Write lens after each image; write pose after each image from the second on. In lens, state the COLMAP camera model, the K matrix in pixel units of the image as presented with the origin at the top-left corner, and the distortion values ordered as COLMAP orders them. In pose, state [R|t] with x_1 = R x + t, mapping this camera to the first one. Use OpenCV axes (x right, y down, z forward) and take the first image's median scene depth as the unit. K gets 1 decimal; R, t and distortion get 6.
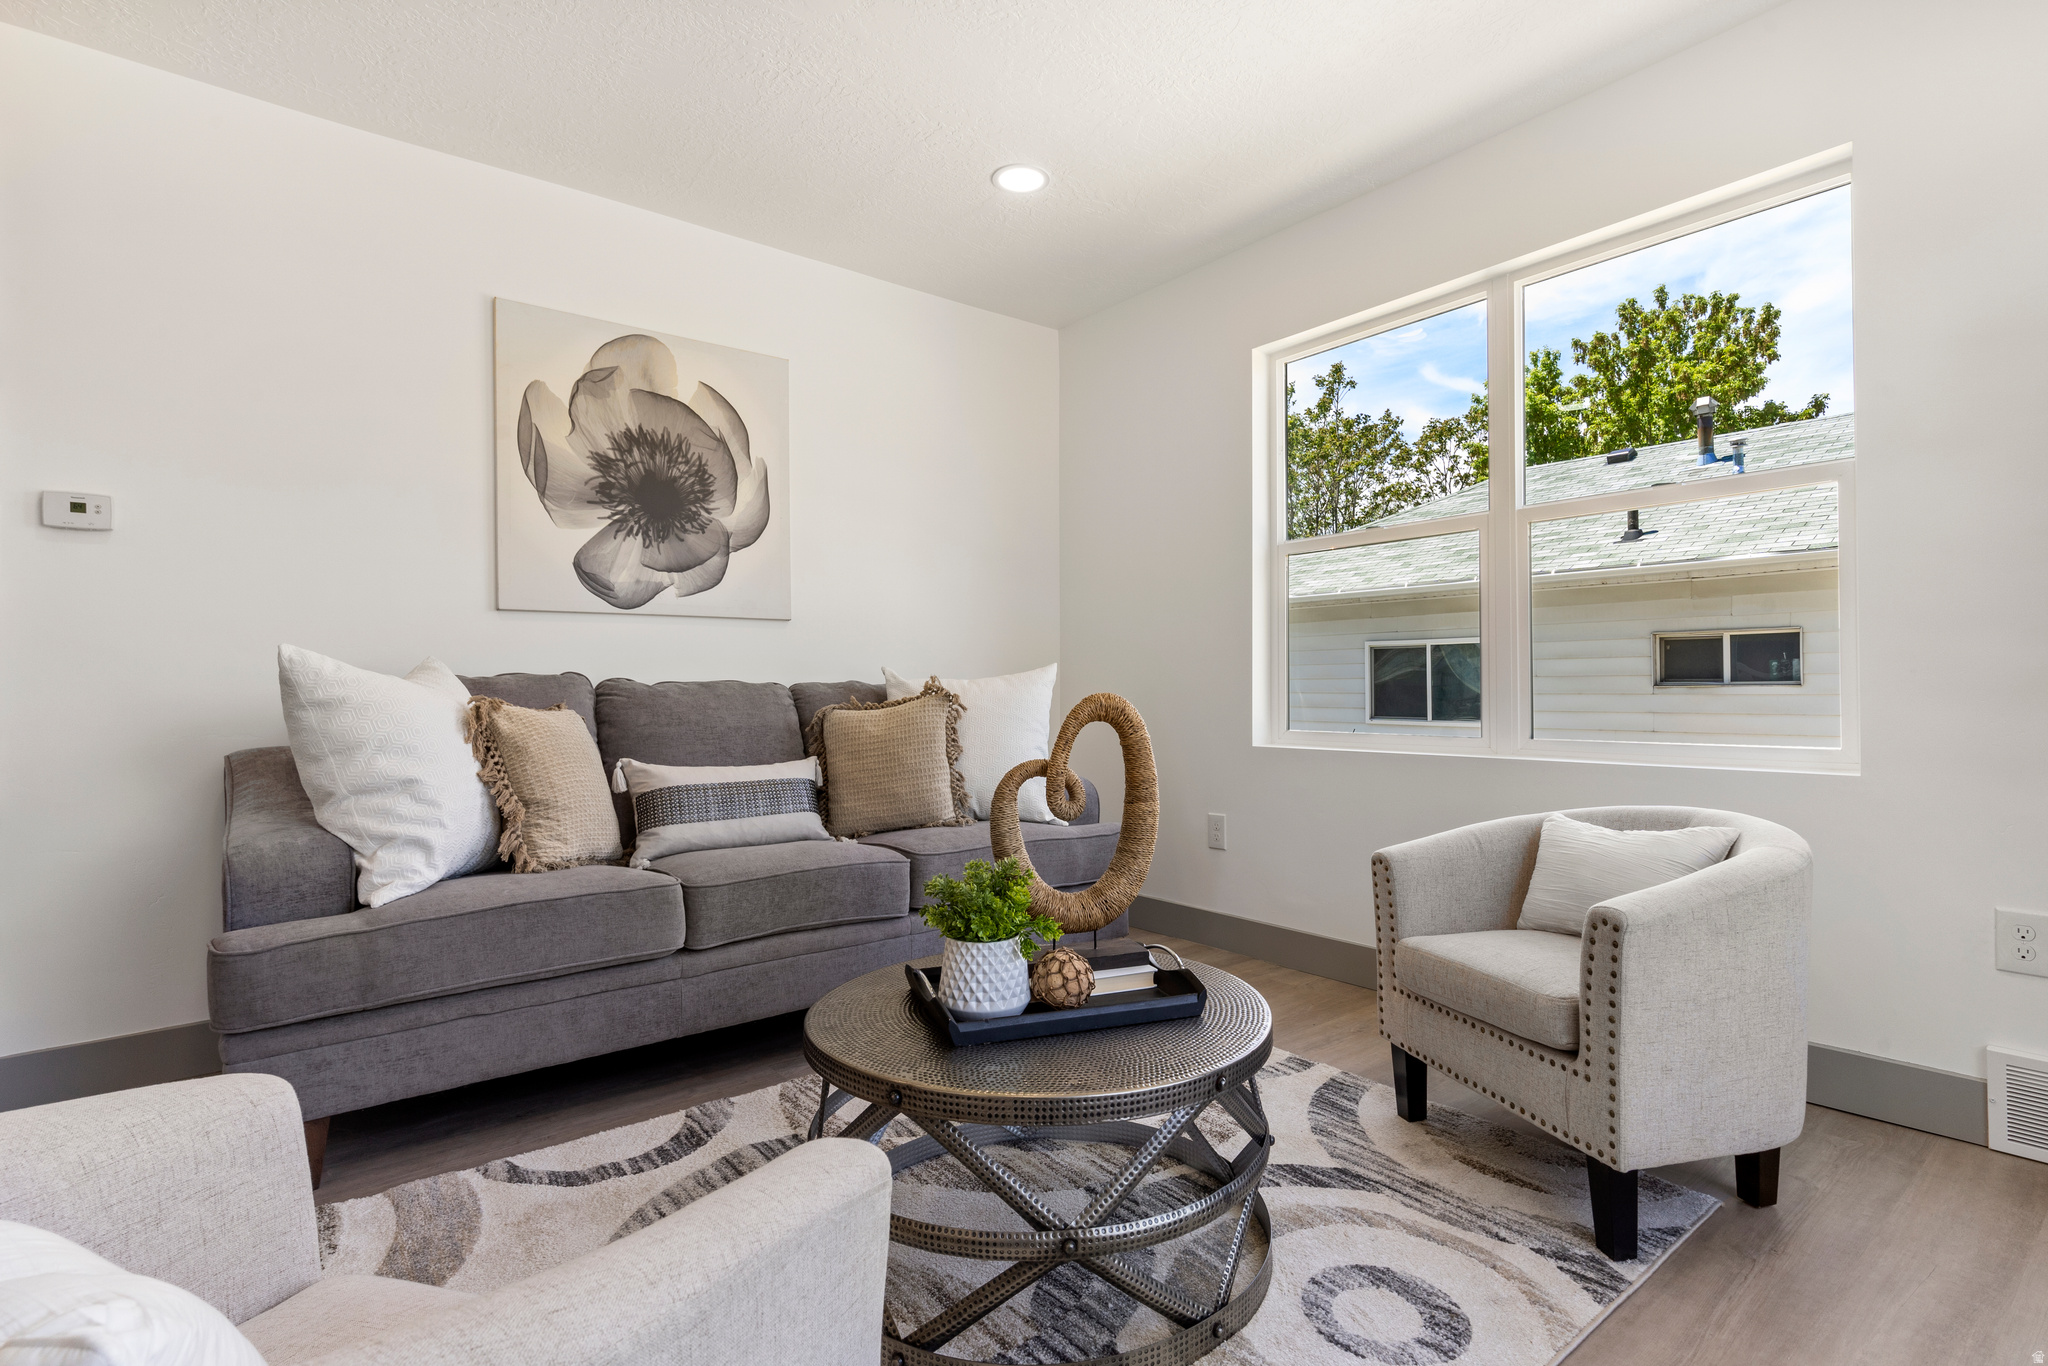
lens RADIAL K [[990.9, 0, 1037.1], [0, 990.9, 678.2], [0, 0, 1]] dist [-0.000086, -0.000115]
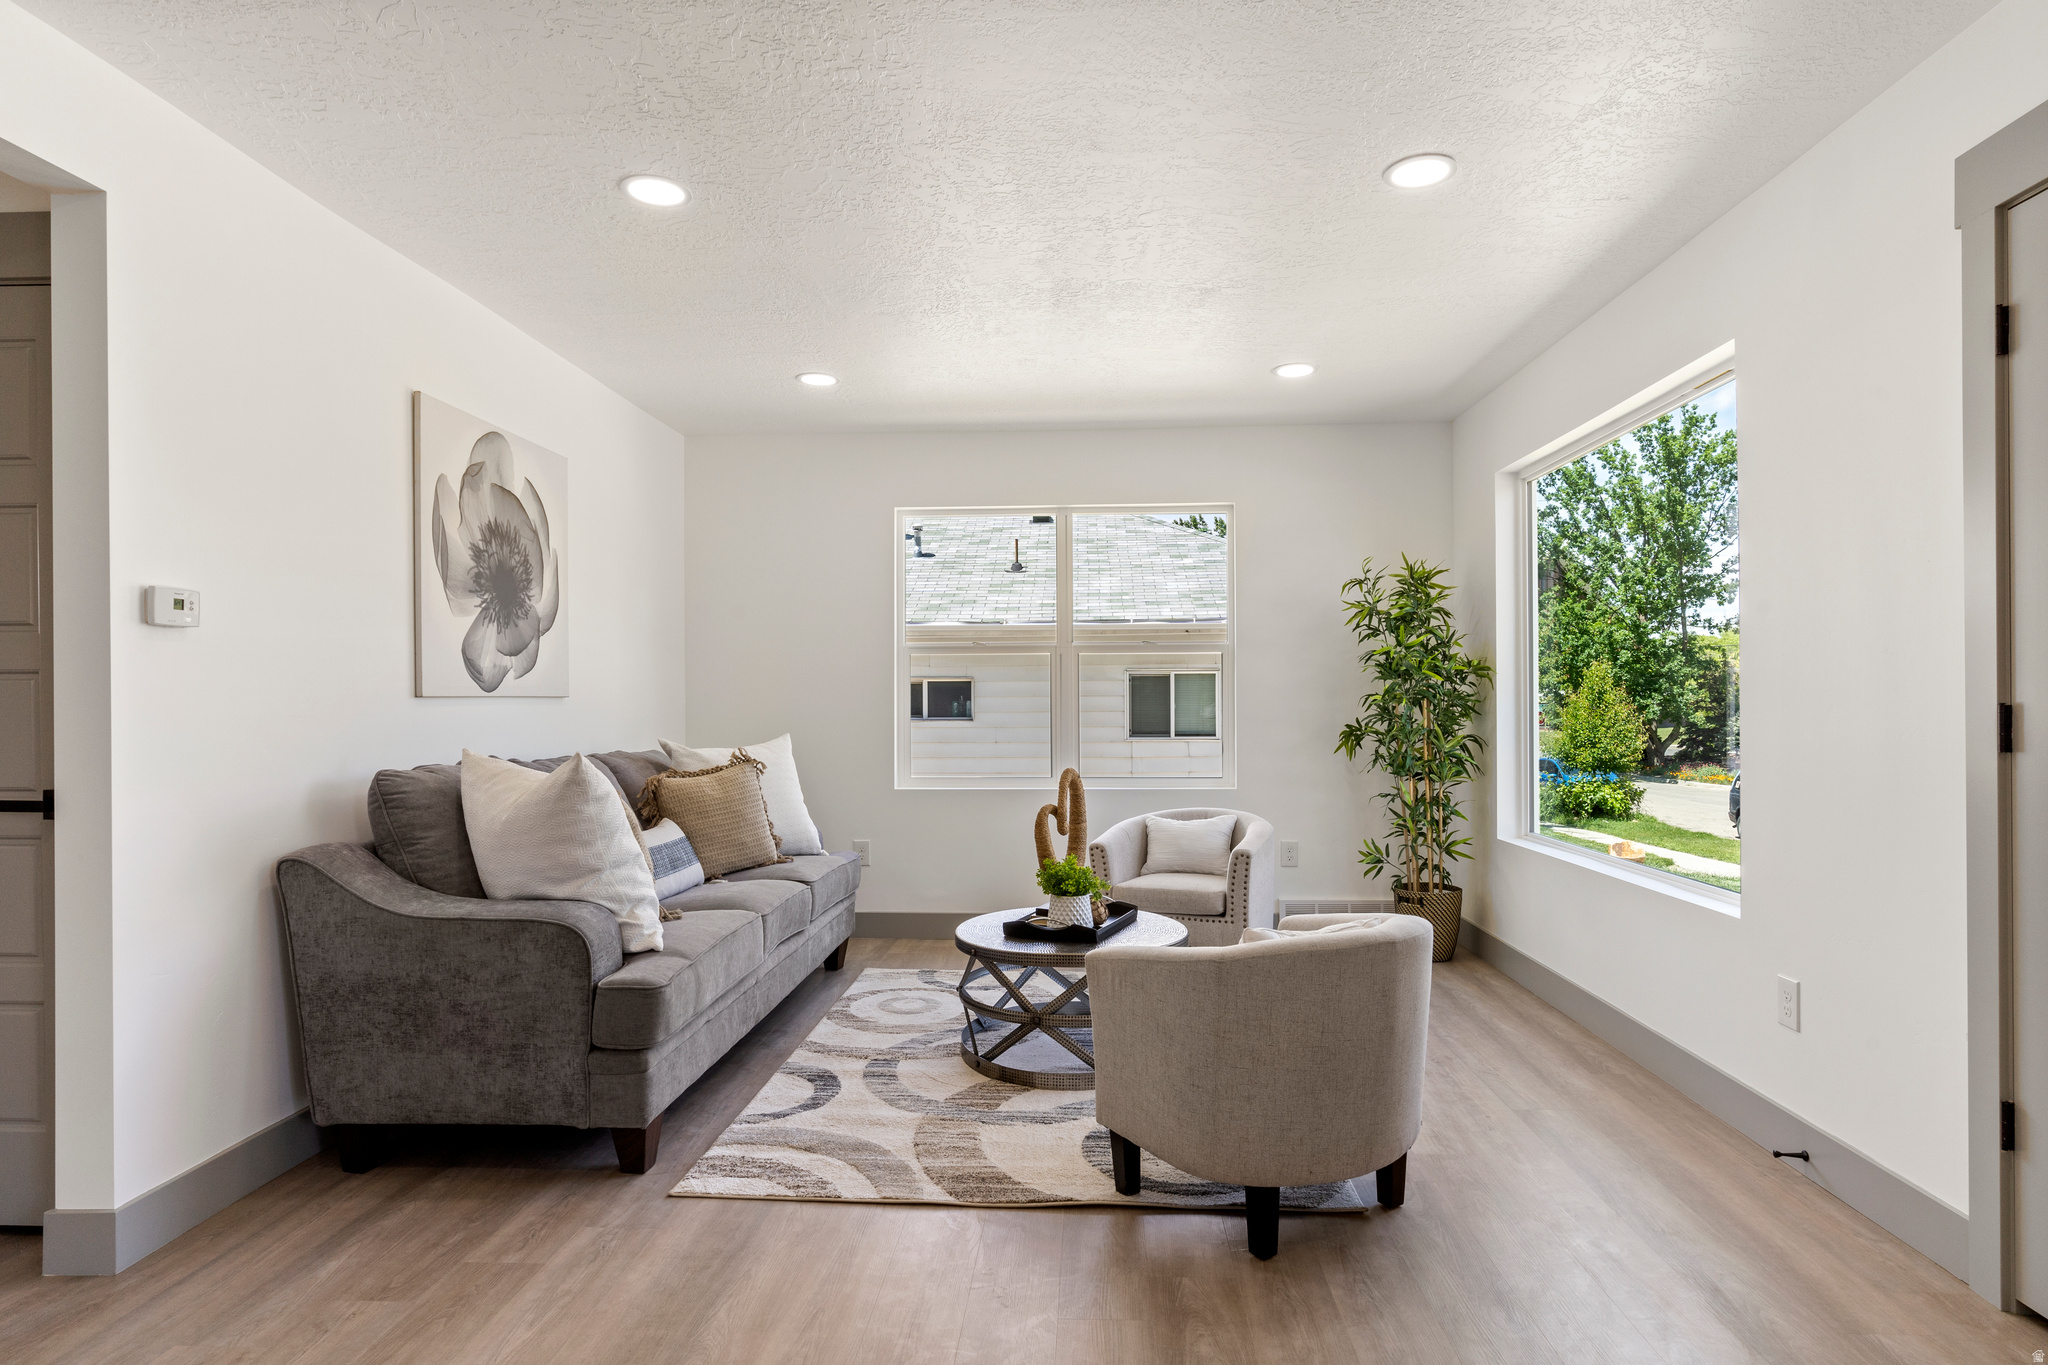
lens RADIAL K [[1084.0, 0, 1038.7], [0, 1084.0, 705.2], [0, 0, 1]] dist [-0.001058, -0.001565]
pose [[0.671464, 0.003212, 0.741030, -1.195165], [-0.008499, 0.999958, 0.003367, -0.088323], [-0.740988, -0.008559, 0.671463, -0.285407]]
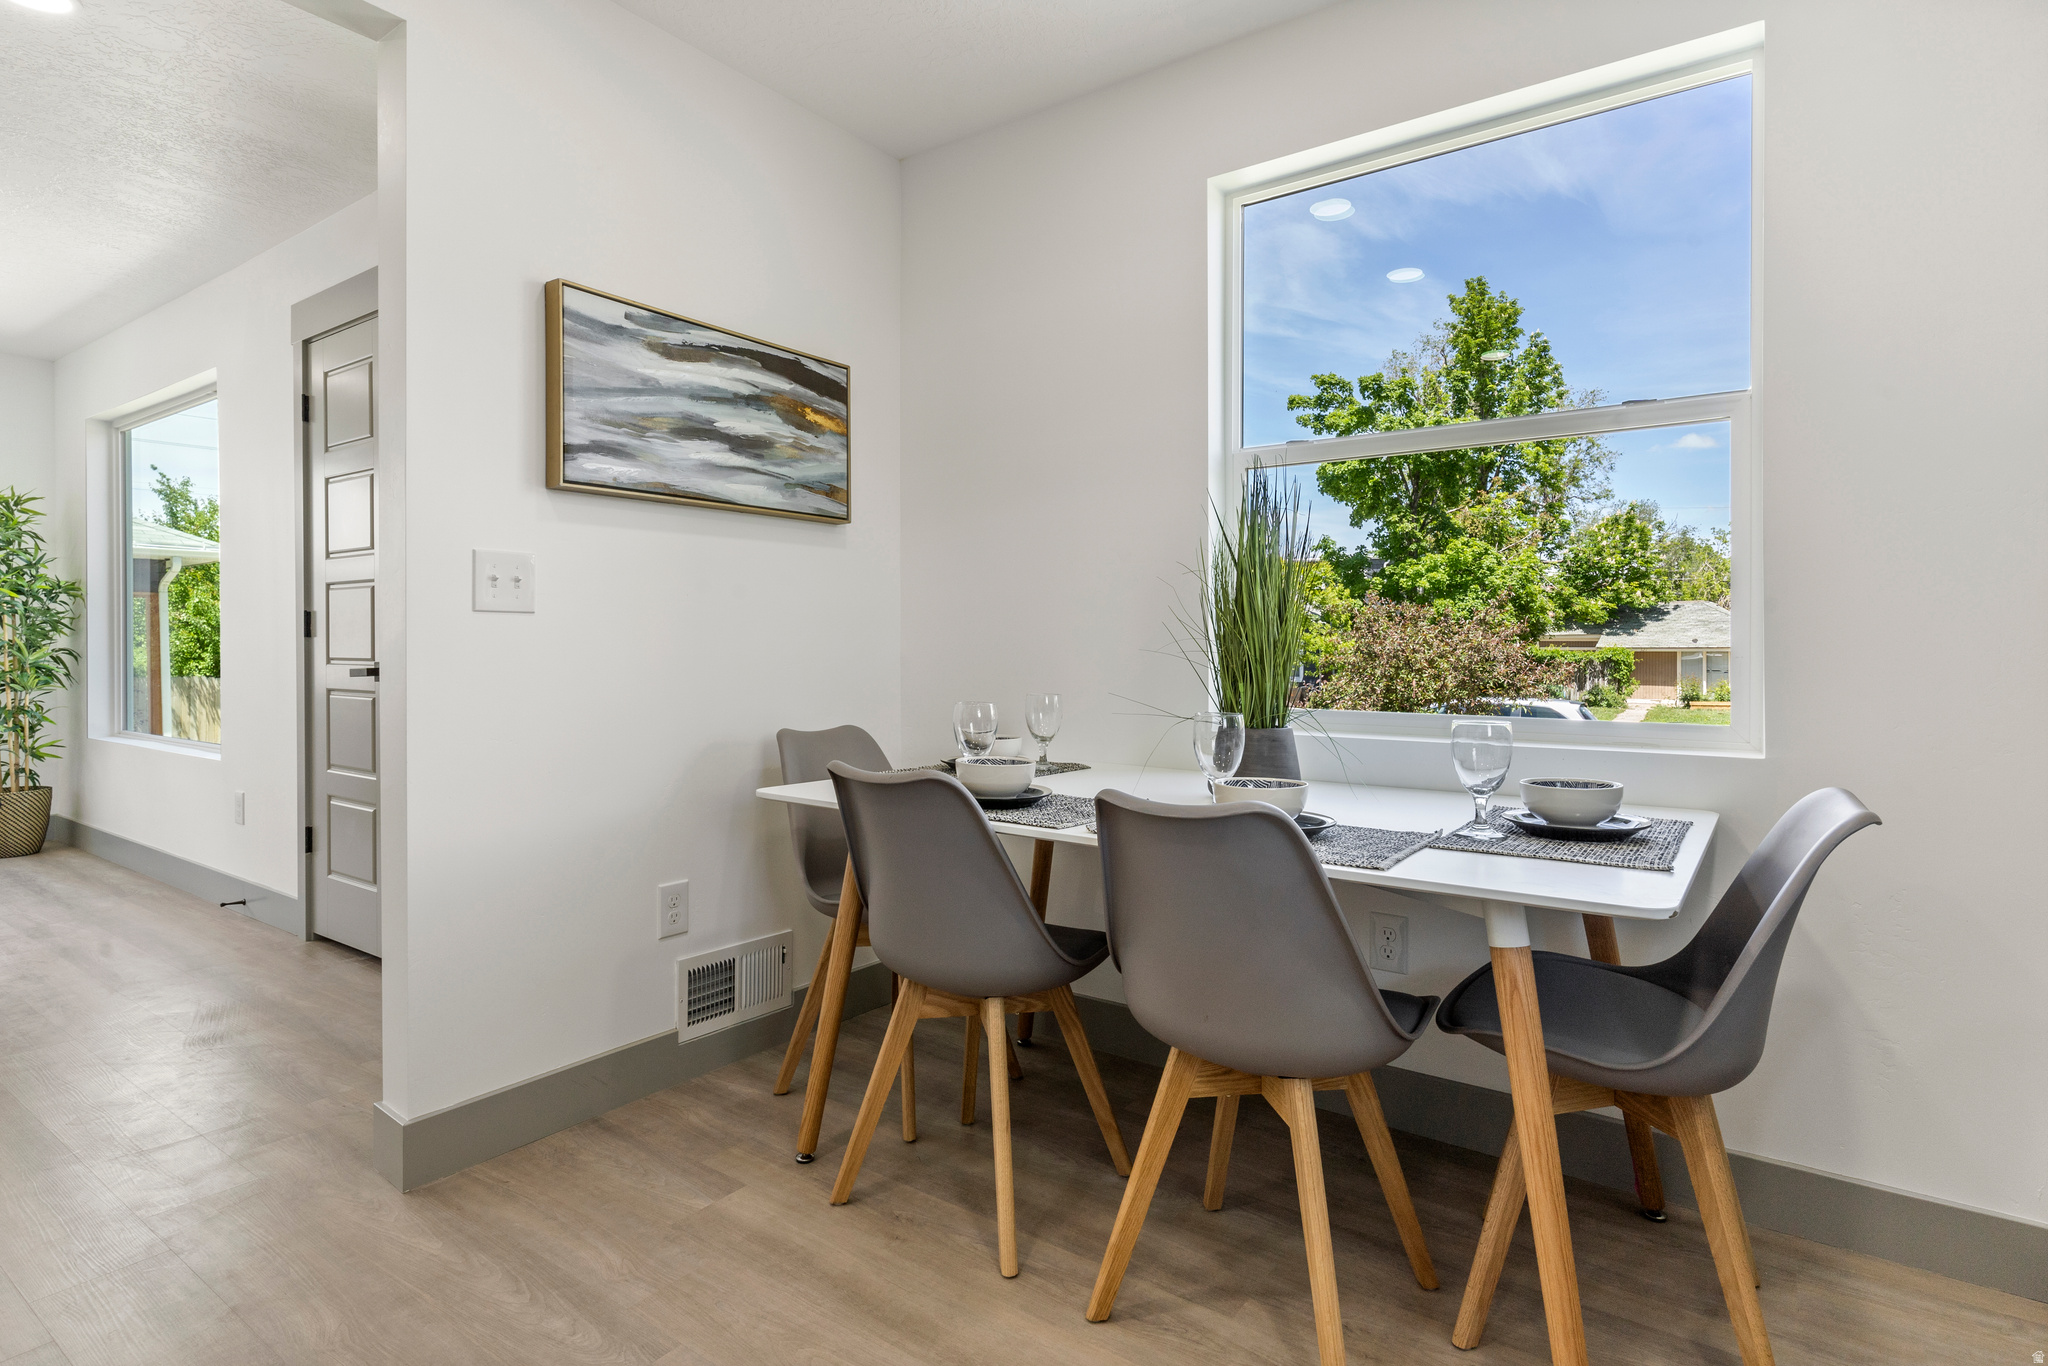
lens RADIAL K [[1041.1, 0, 1052.8], [0, 1041.1, 645.7], [0, 0, 1]] dist [0.001780, 0.000278]
pose [[-0.276658, 0.006044, 0.960949, -1.829381], [-0.009200, 0.999918, -0.008937, -0.036613], [-0.960924, -0.011313, -0.276580, -0.922808]]
